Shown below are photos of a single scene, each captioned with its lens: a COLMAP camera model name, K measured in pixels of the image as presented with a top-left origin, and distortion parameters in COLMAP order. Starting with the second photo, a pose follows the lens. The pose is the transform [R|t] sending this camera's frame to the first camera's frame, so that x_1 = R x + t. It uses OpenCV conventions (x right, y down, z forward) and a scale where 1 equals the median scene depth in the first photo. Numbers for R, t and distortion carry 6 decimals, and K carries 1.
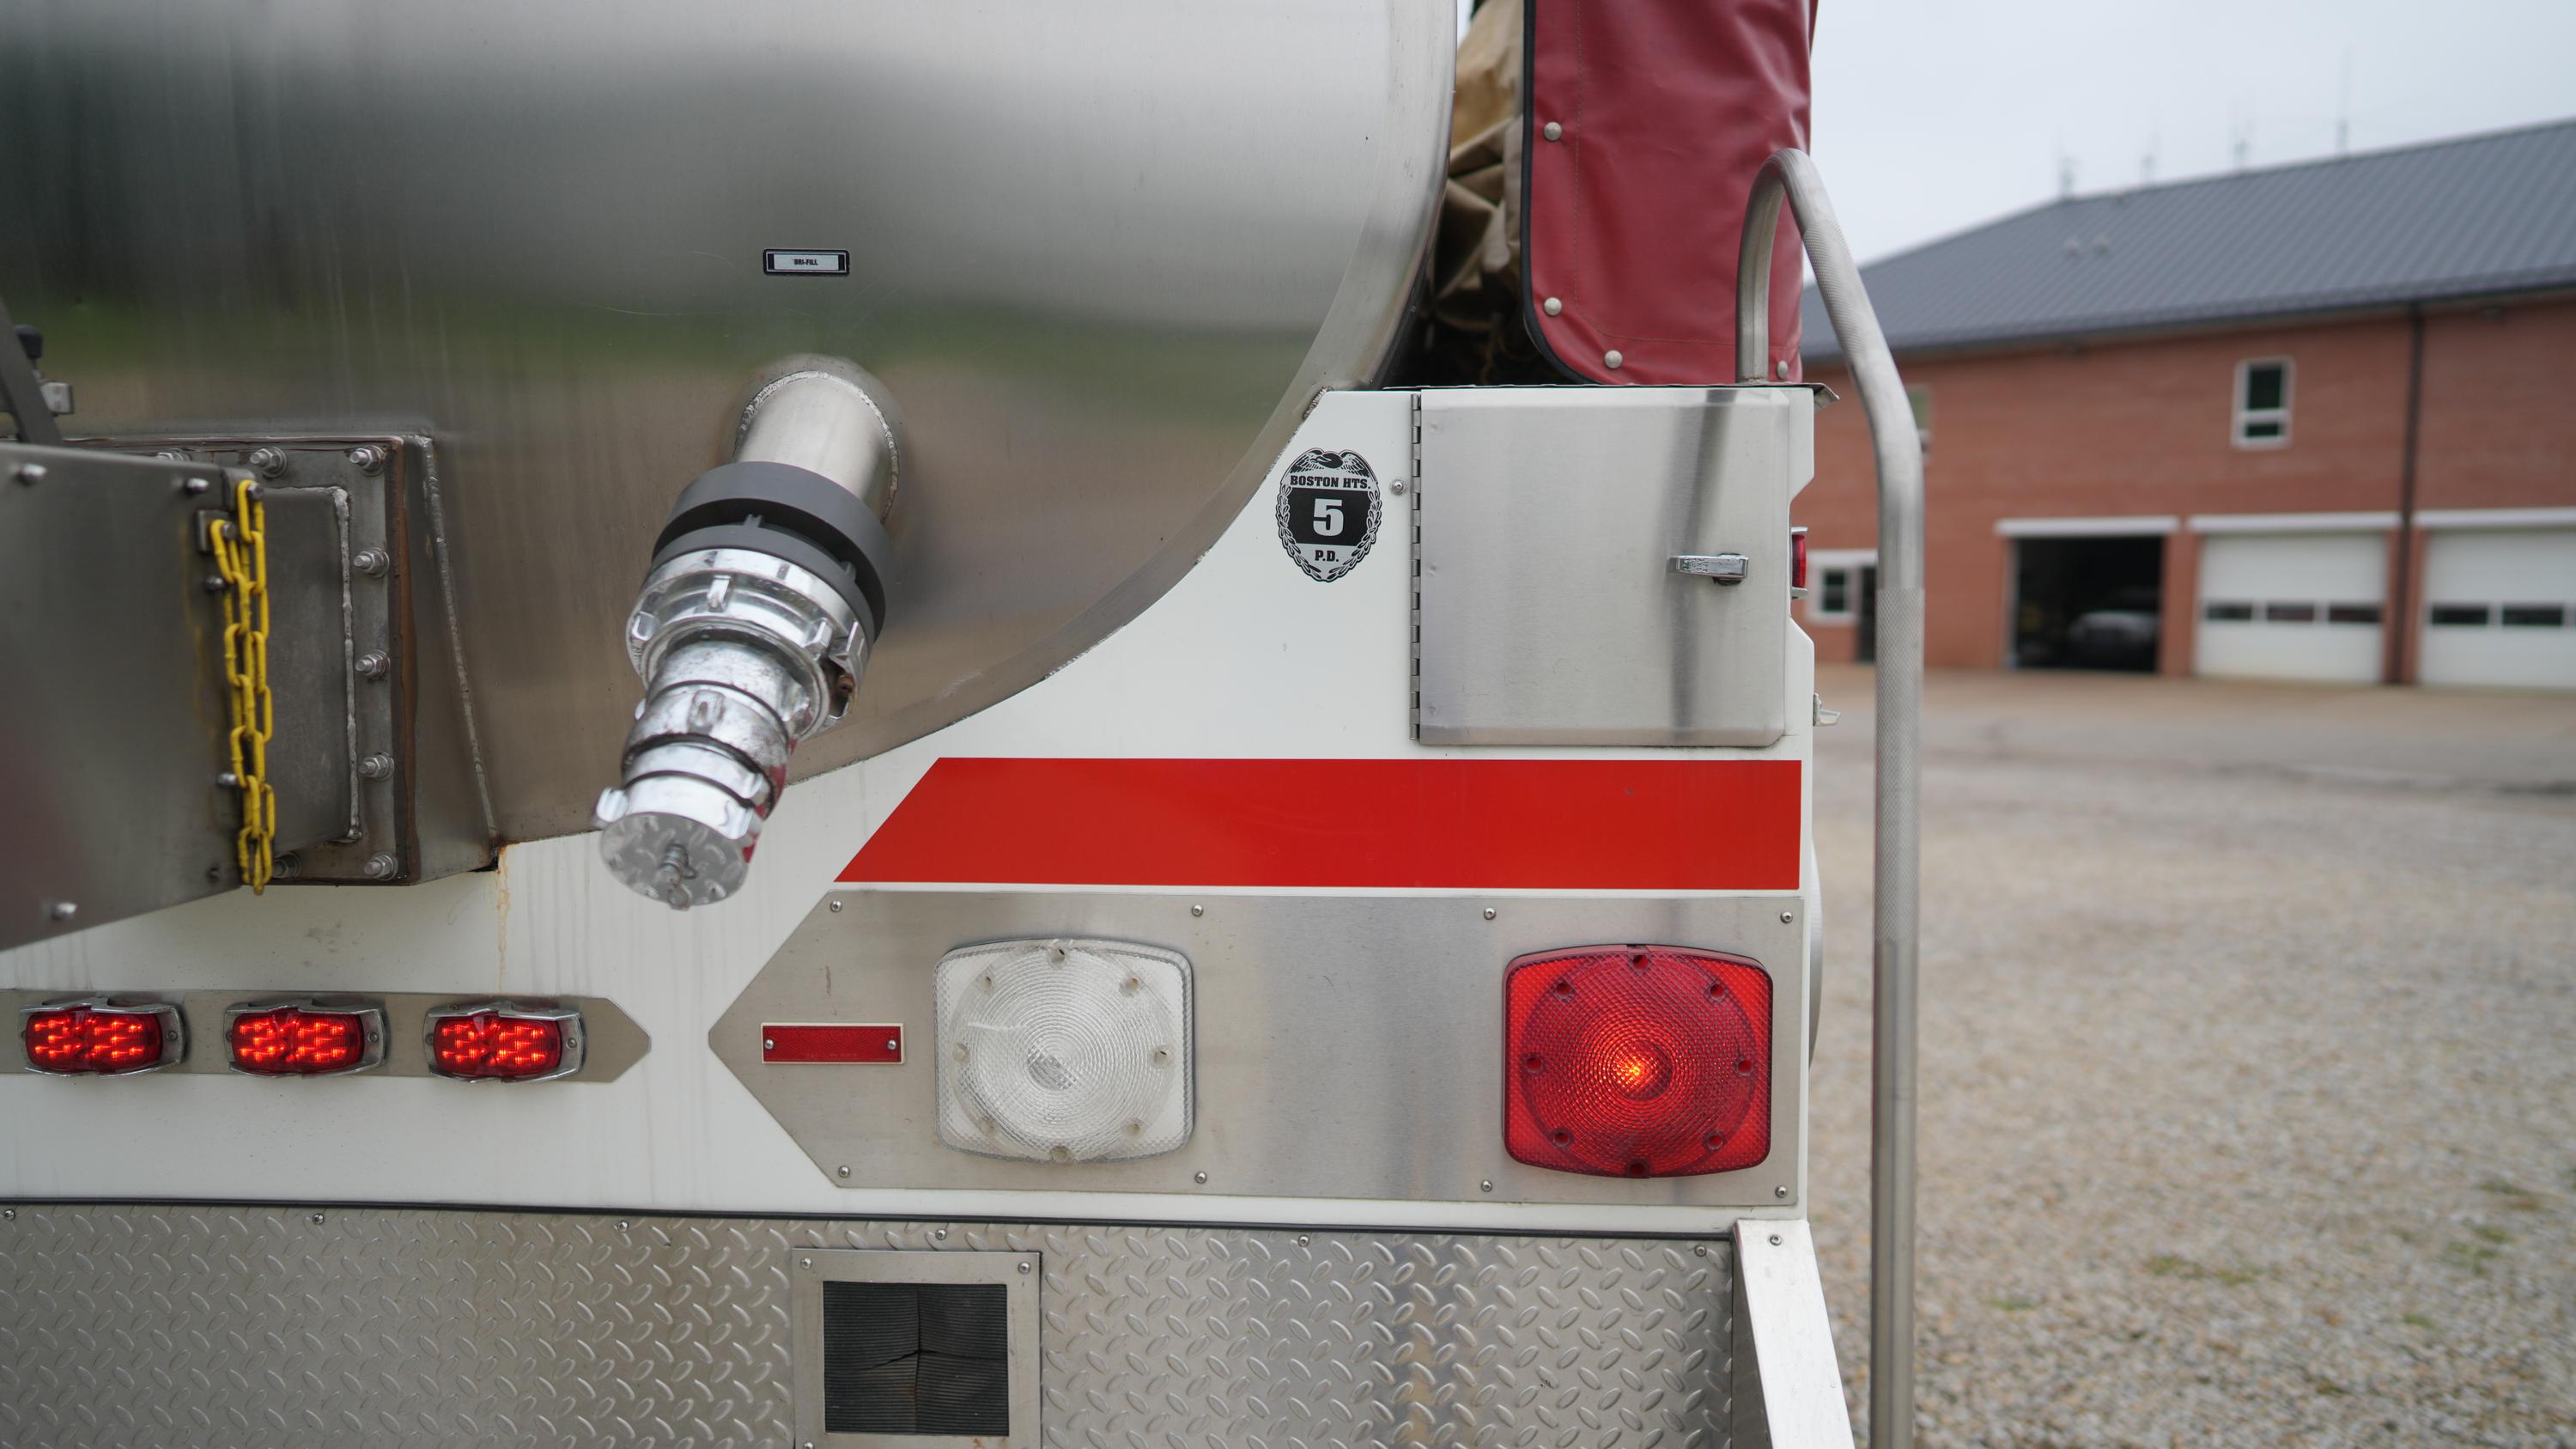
lens RADIAL K [[1745.9, 0, 1287.0], [0, 1745.9, 732.6], [0, 0, 1]] dist [-0.030097, 0.044715]
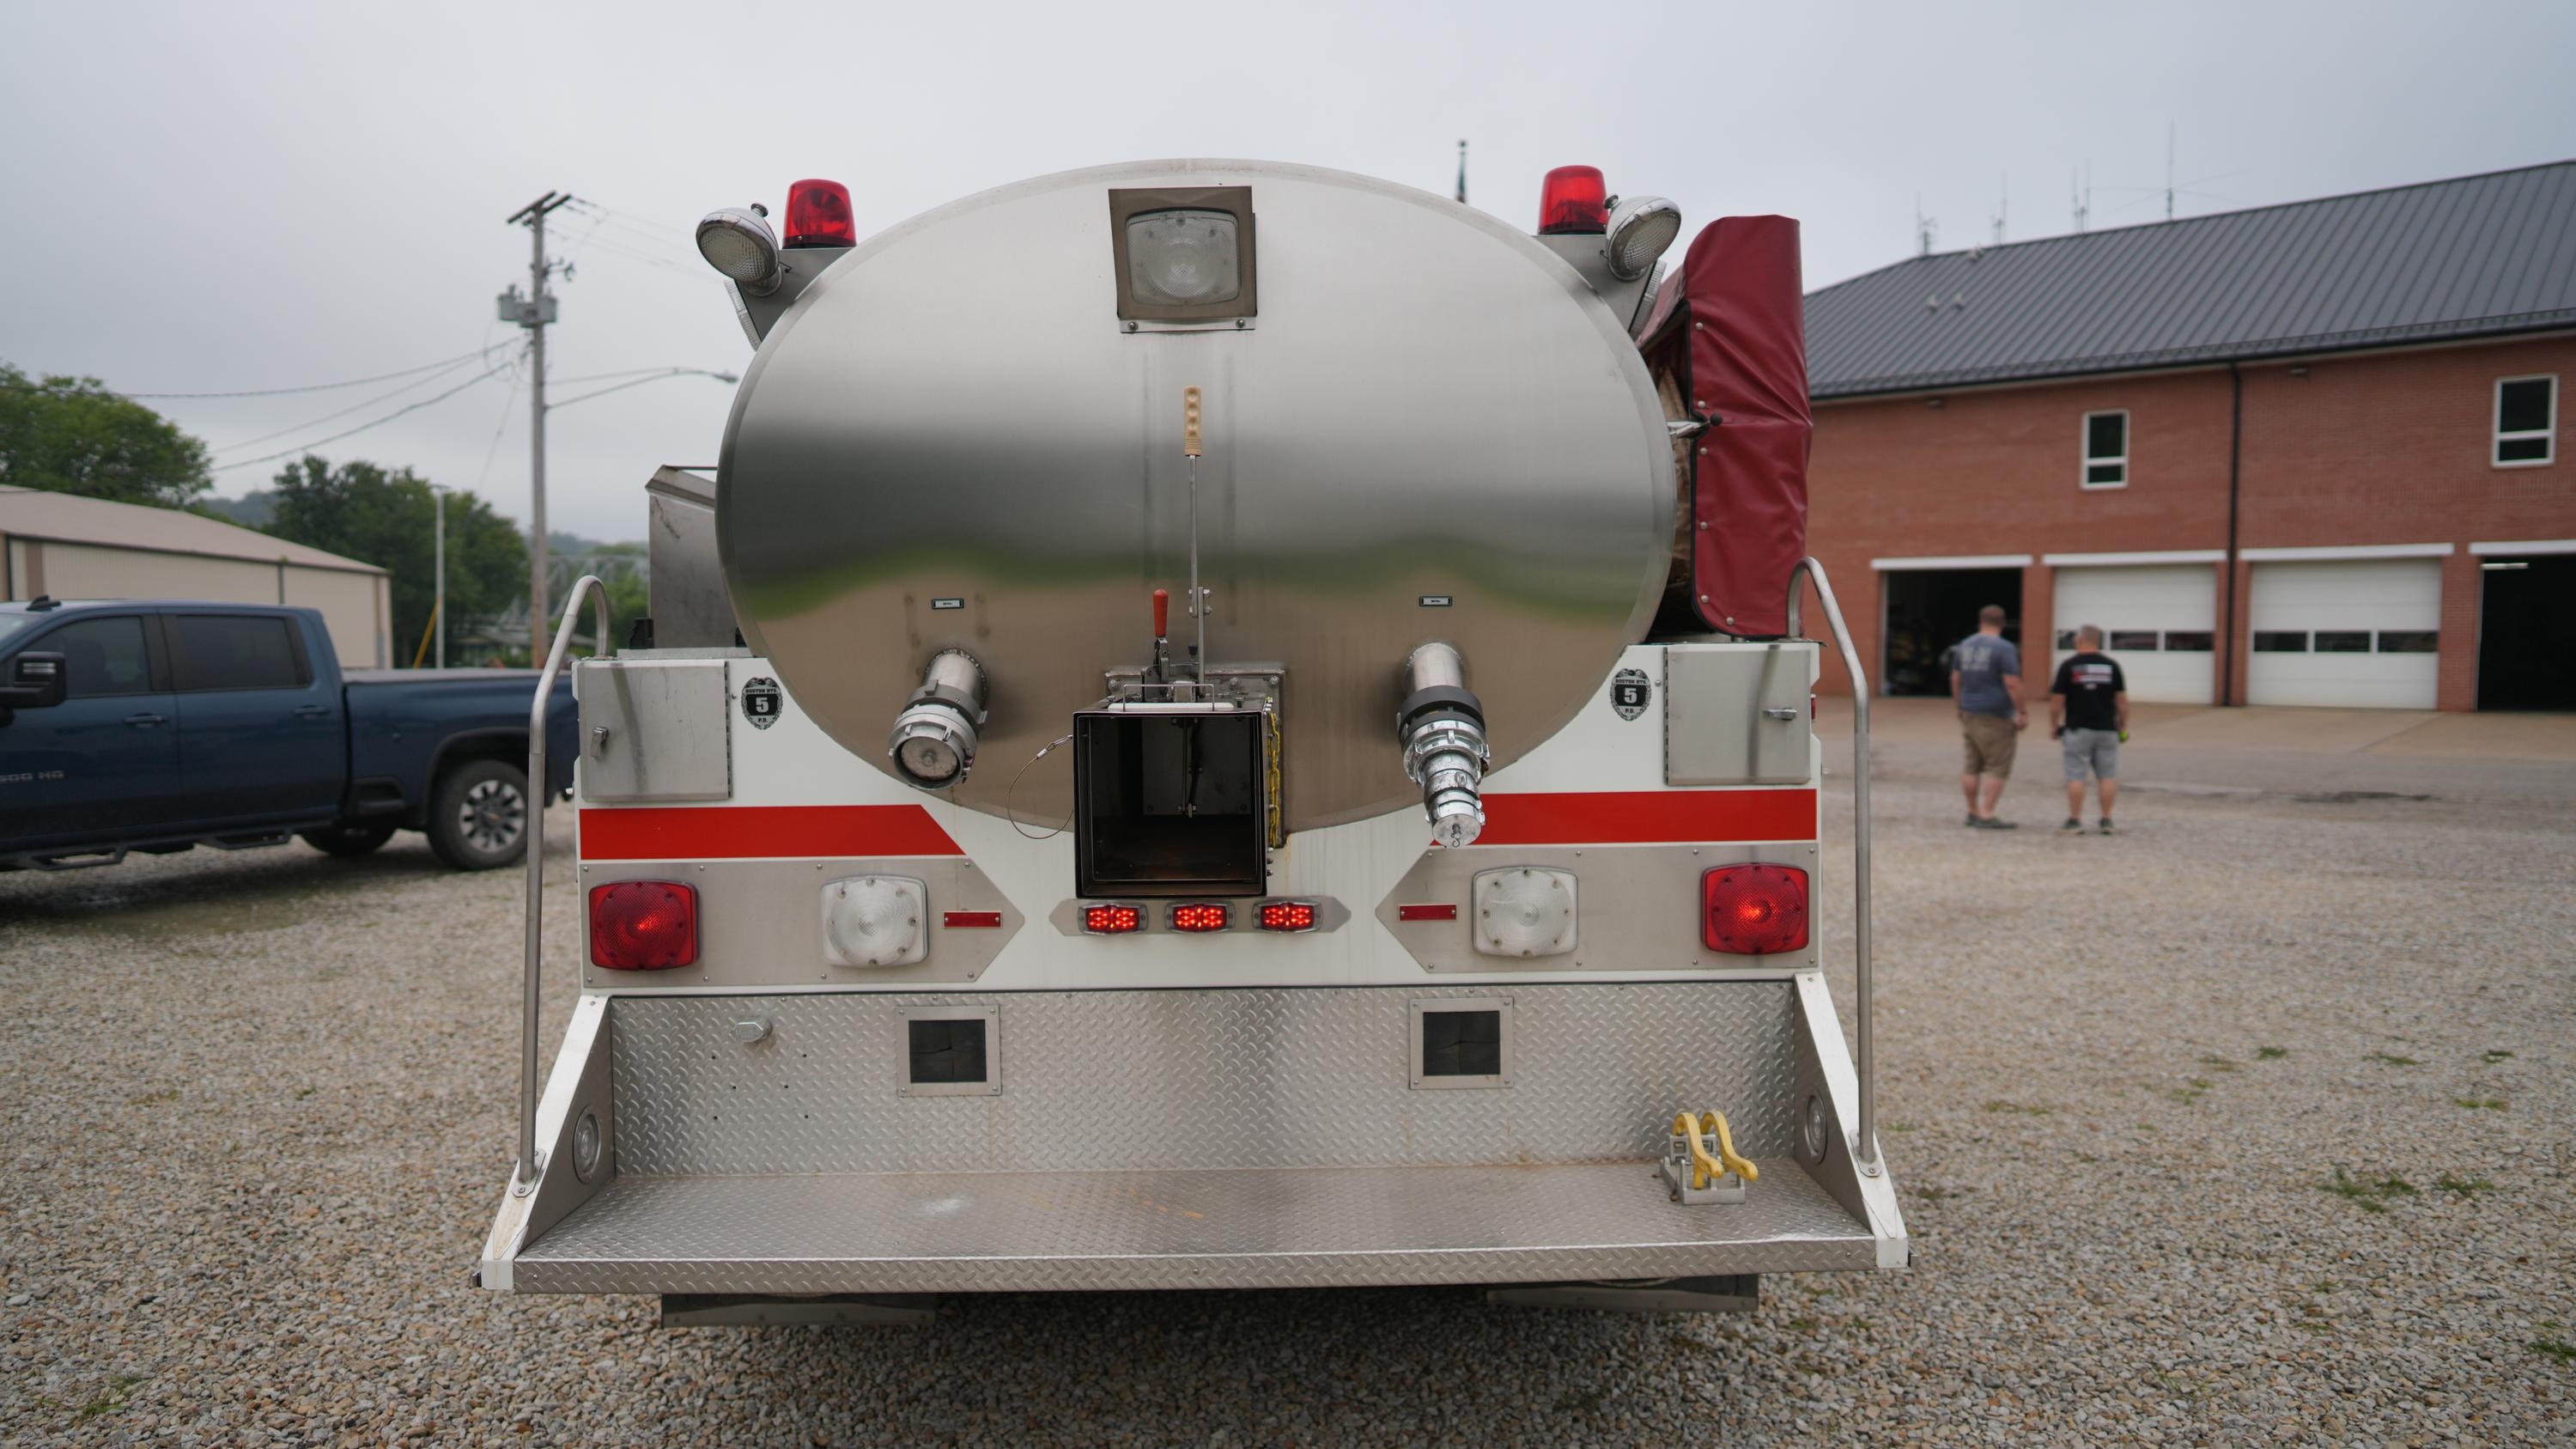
lens RADIAL K [[1745.9, 0, 1286.5], [0, 1745.9, 735.1], [0, 0, 1]] dist [-0.030097, 0.044715]
pose [[0.997890, -0.015755, 0.062987, -0.618425], [0.016771, 0.999737, -0.015639, -0.034827], [-0.062724, 0.016663, 0.997892, -1.447095]]
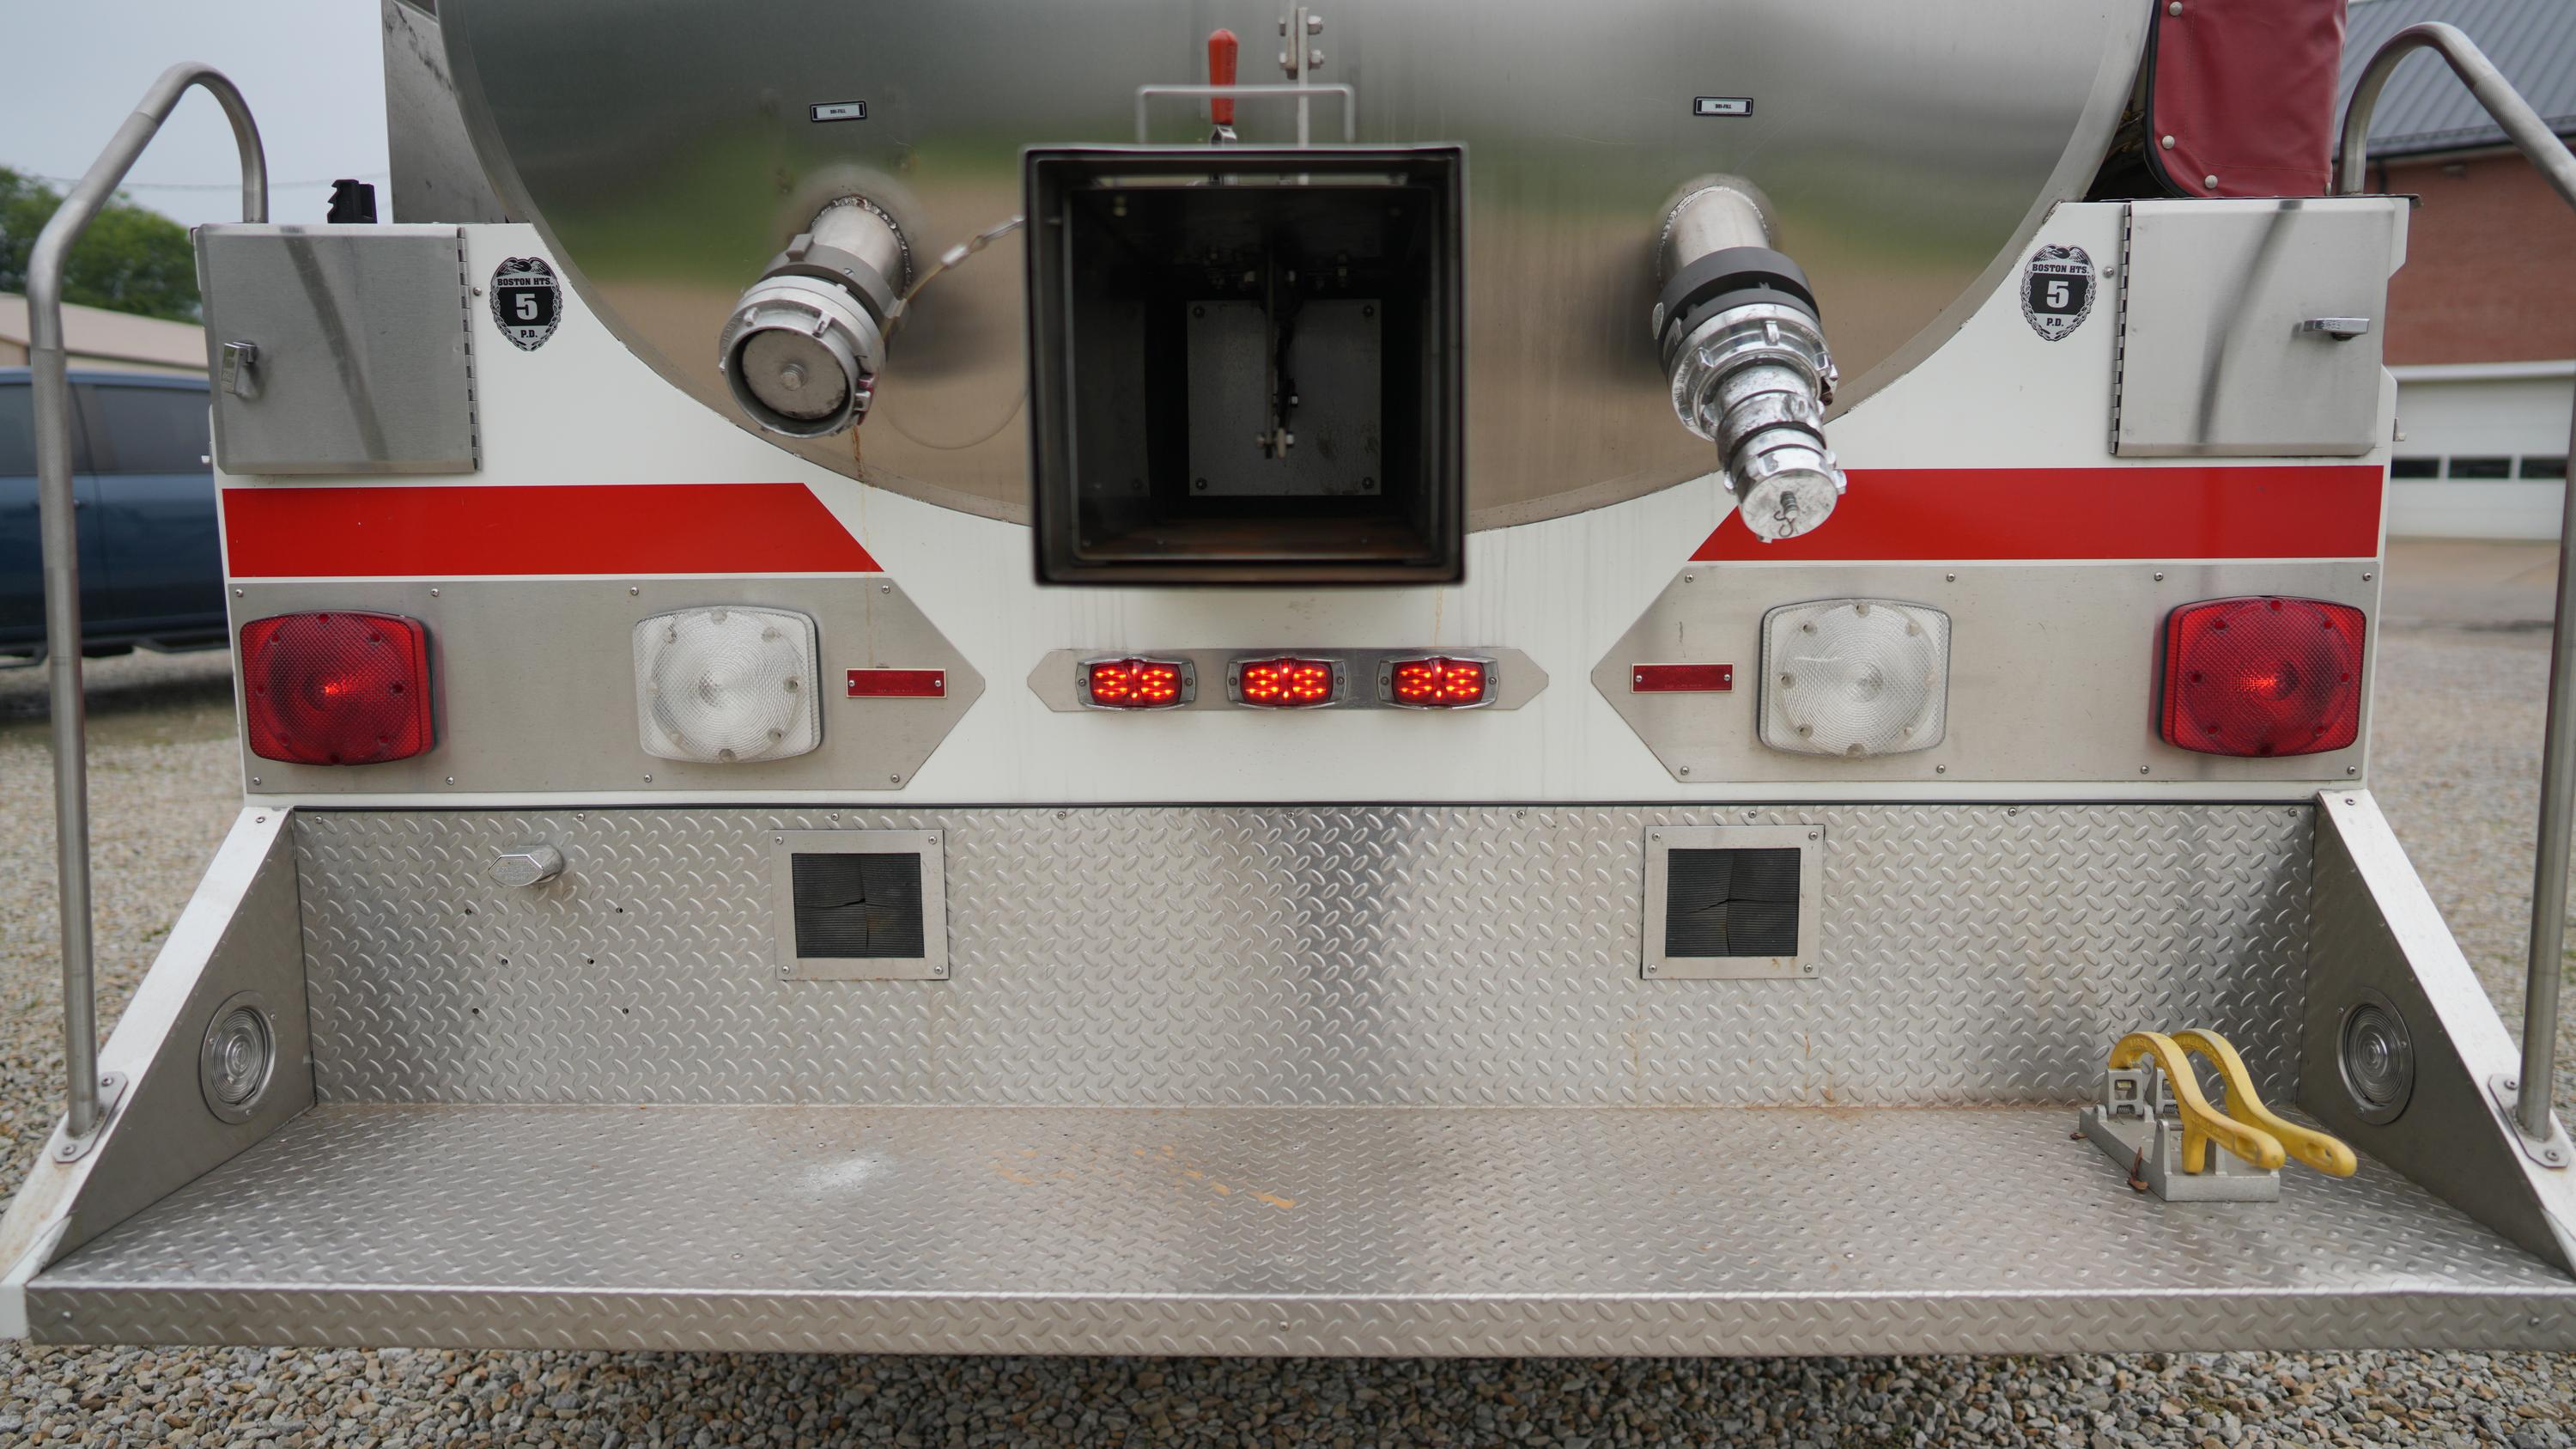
lens RADIAL K [[1745.9, 0, 1290.9], [0, 1745.9, 734.3], [0, 0, 1]] dist [-0.030097, 0.044715]
pose [[0.999337, -0.011634, 0.034512, -0.635562], [0.008951, 0.996998, 0.076912, 0.115057], [-0.035303, -0.076552, 0.996440, -0.394143]]
